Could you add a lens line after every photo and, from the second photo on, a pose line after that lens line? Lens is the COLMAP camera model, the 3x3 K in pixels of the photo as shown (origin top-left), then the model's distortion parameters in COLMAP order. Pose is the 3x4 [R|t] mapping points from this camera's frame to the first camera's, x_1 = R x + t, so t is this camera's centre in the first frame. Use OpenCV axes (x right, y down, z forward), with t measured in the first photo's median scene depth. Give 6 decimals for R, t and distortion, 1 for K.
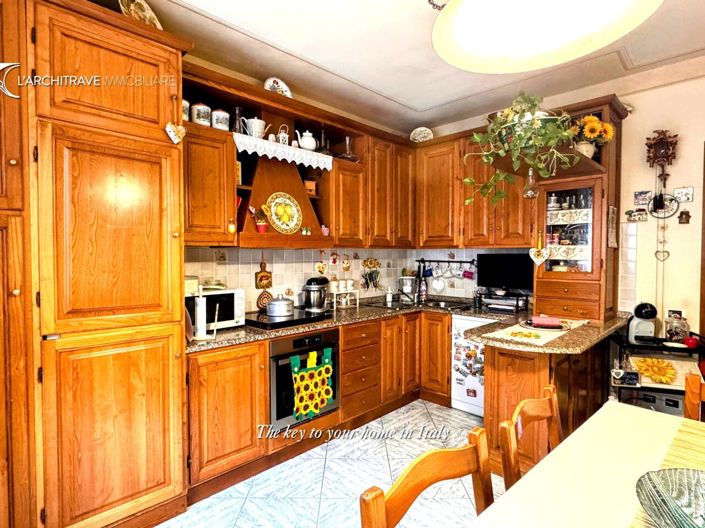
lens RADIAL K [[410.1, 0, 352.5], [0, 410.1, 264.0], [0, 0, 1]] dist [-0.000404, -0.000048]
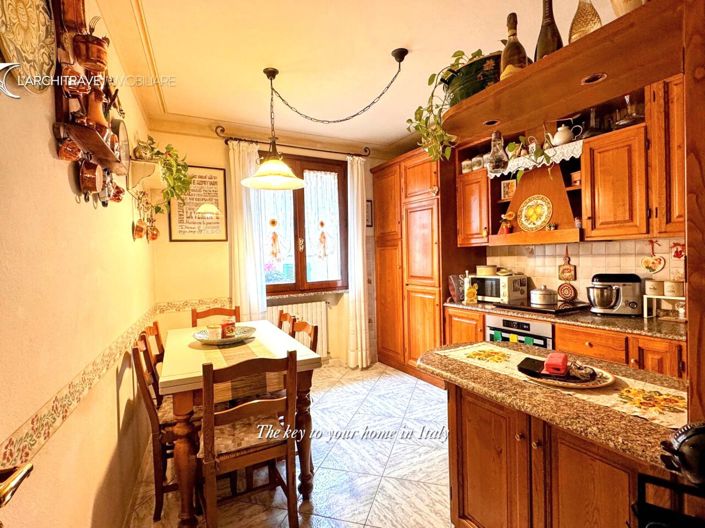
lens RADIAL K [[361.3, 0, 352.5], [0, 361.3, 264.0], [0, 0, 1]] dist [-0.000960, -0.000098]
pose [[-0.317050, 0.028012, -0.947995, 0.923476], [0.006810, 0.999605, 0.027259, -0.014263], [0.948384, 0.002187, -0.317116, 0.817199]]
